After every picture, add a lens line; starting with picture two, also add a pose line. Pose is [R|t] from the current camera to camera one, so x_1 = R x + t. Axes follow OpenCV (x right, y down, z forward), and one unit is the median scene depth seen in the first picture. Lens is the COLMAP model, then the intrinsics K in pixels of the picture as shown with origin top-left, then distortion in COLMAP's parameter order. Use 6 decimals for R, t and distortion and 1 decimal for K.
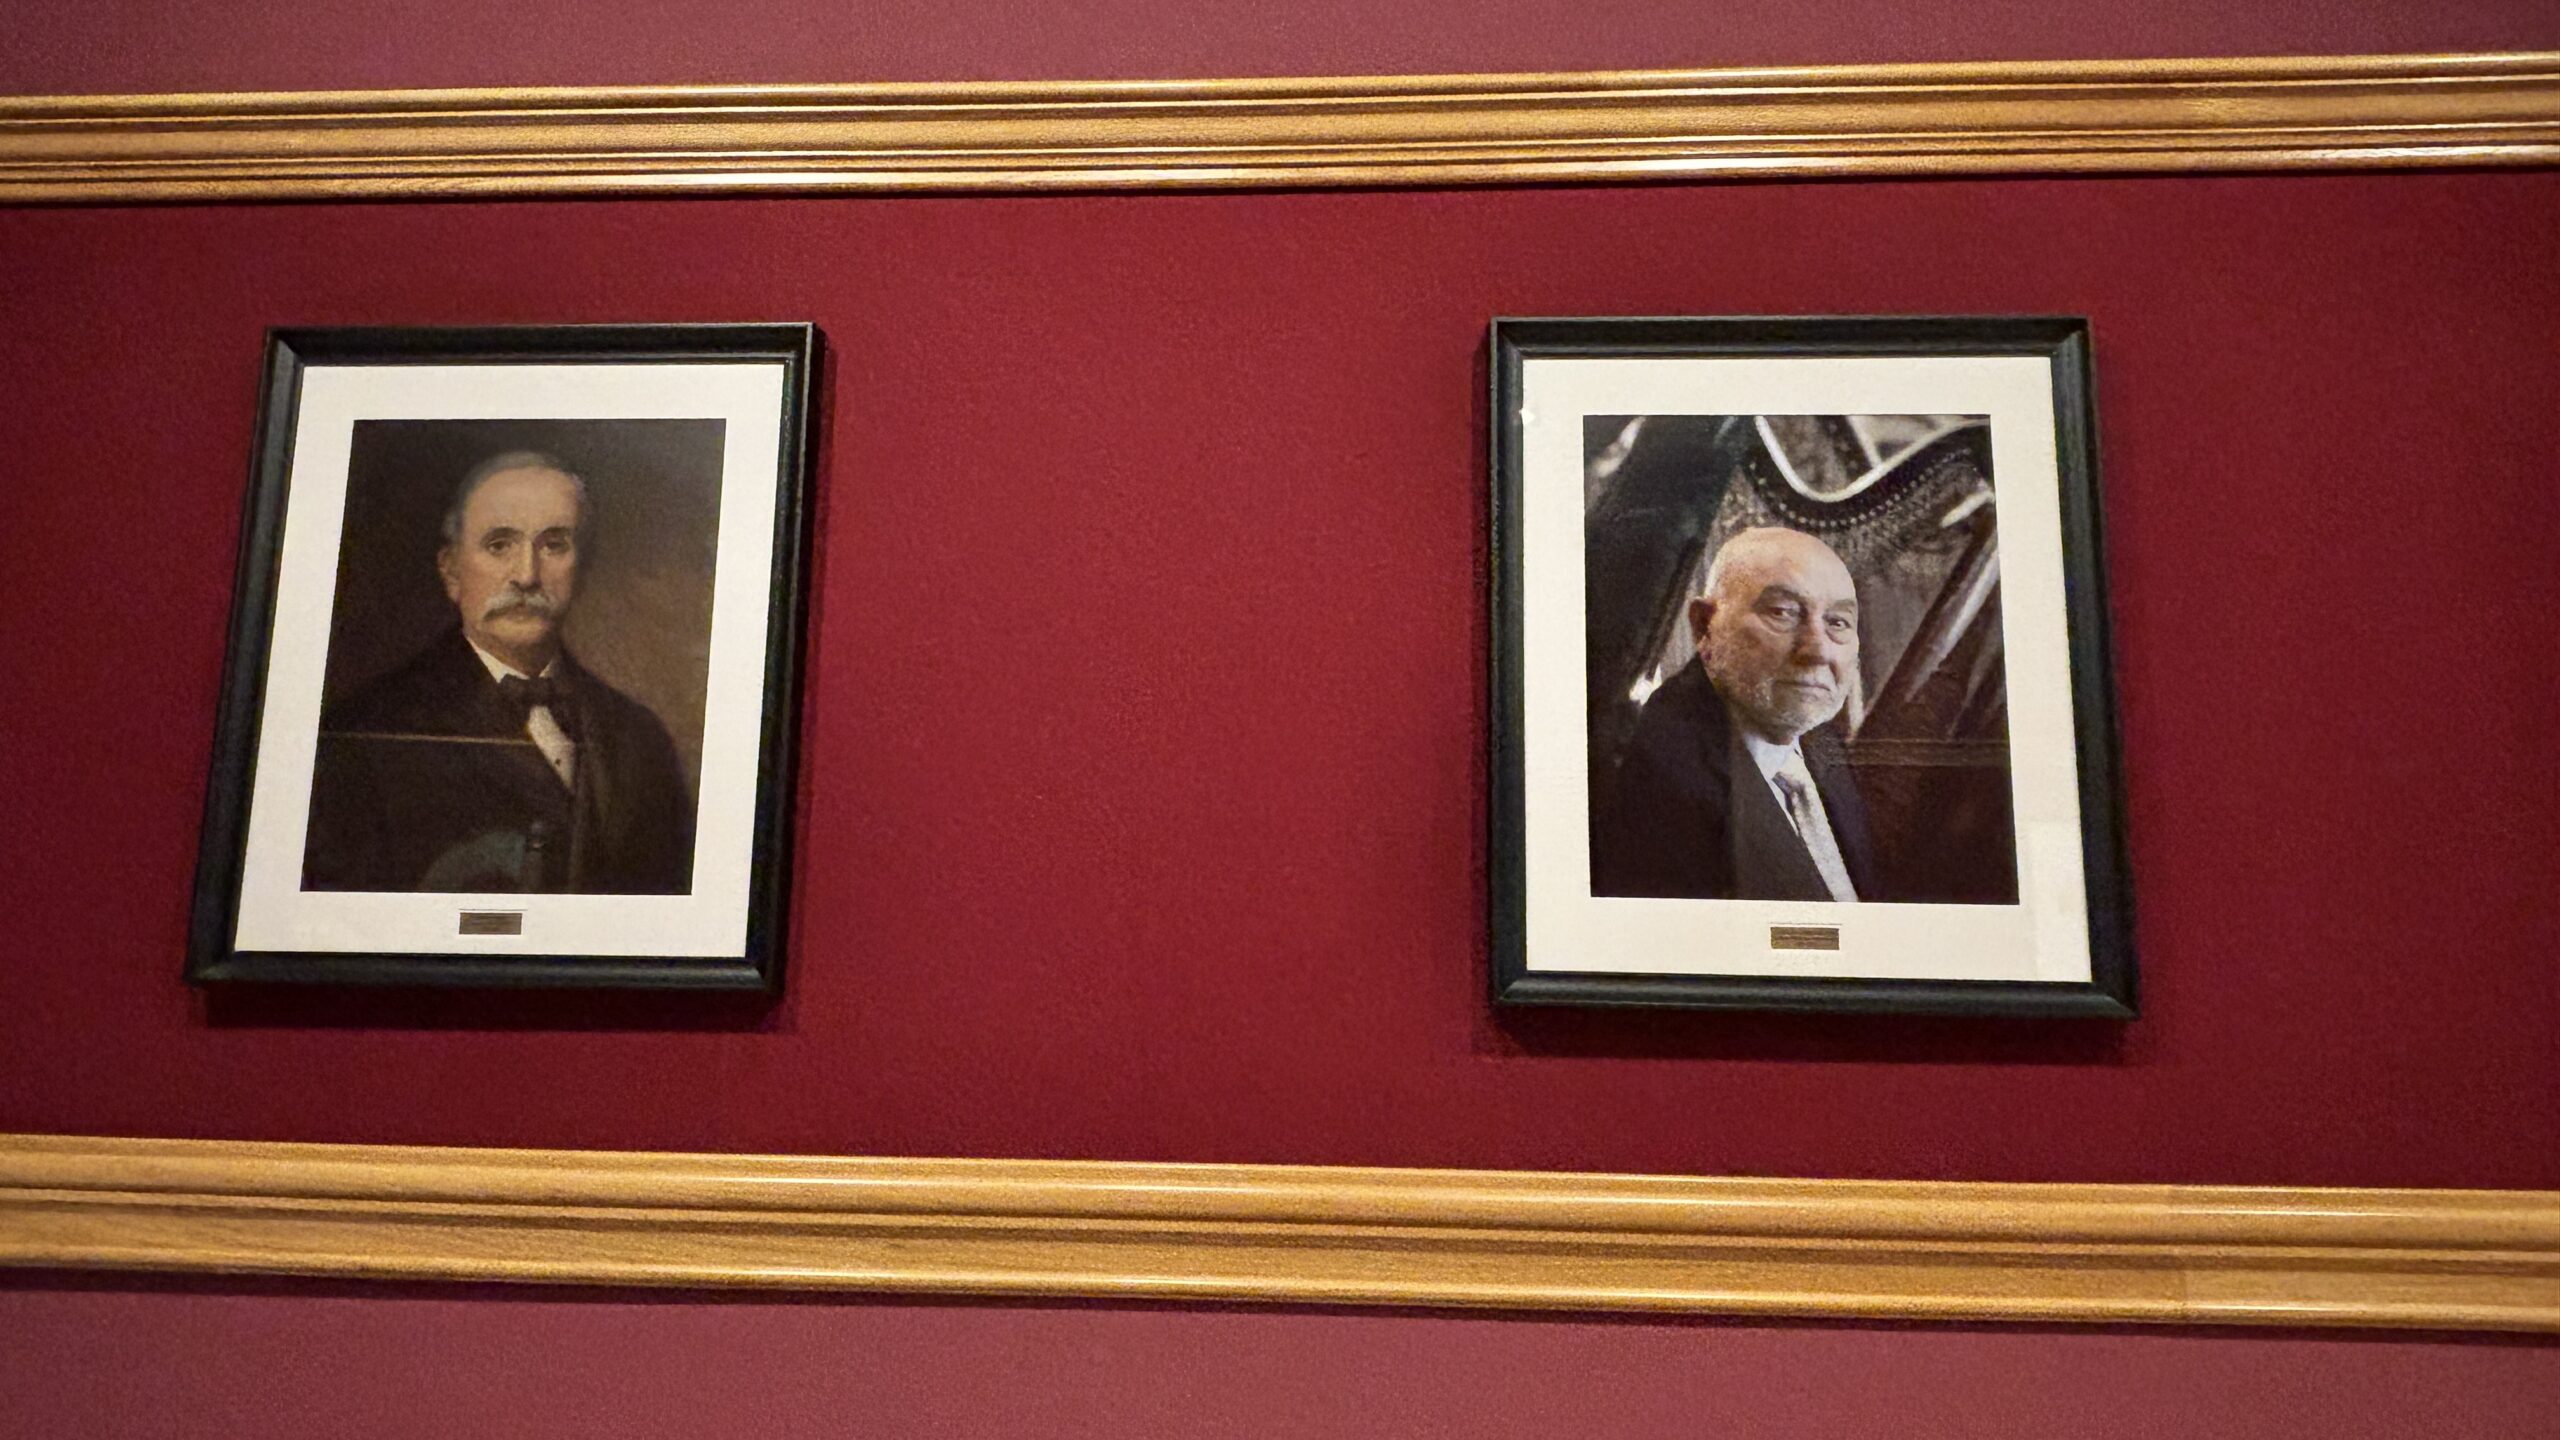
lens RADIAL K [[1667.1, 0, 1280.0], [0, 1667.1, 720.0], [0, 0, 1]] dist [0.001597, -0.000771]
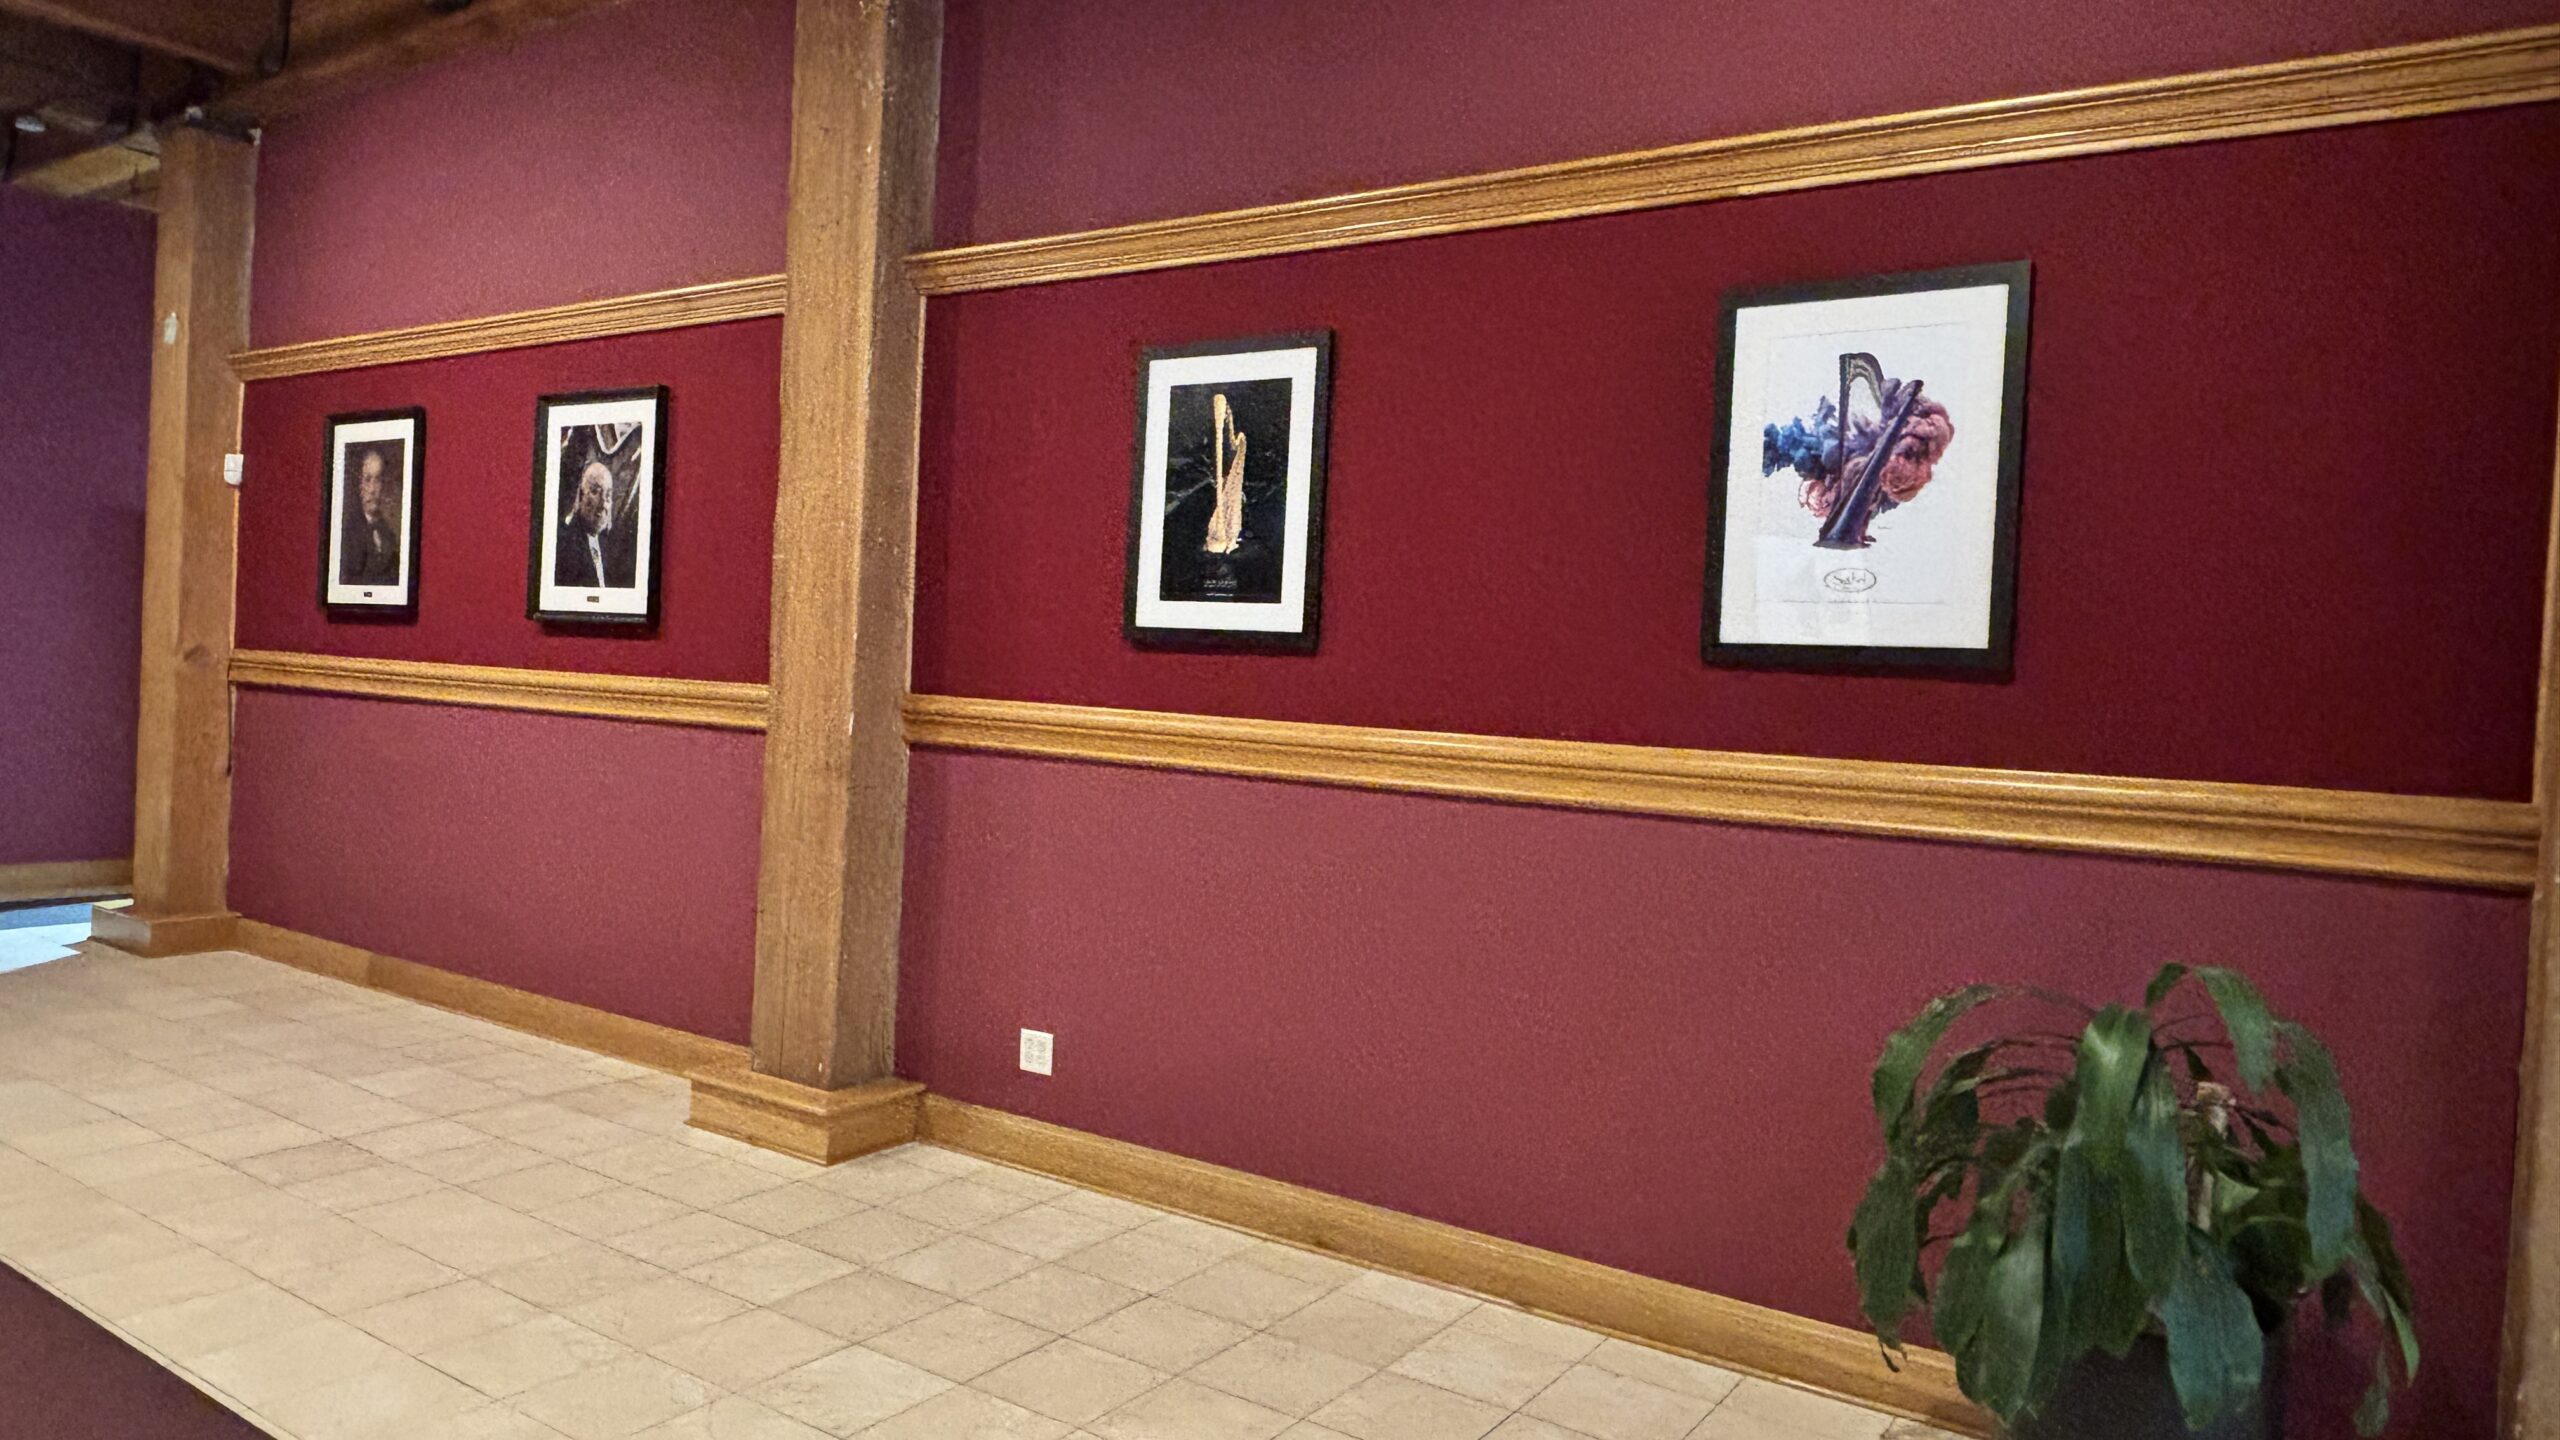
lens RADIAL K [[1667.1, 0, 1280.0], [0, 1667.1, 720.0], [0, 0, 1]] dist [0.001597, -0.000771]
pose [[0.864080, 0.036716, -0.502013, 2.897280], [0.058254, 0.983340, 0.172188, -0.106905], [0.499972, -0.178028, 0.847546, -1.016999]]
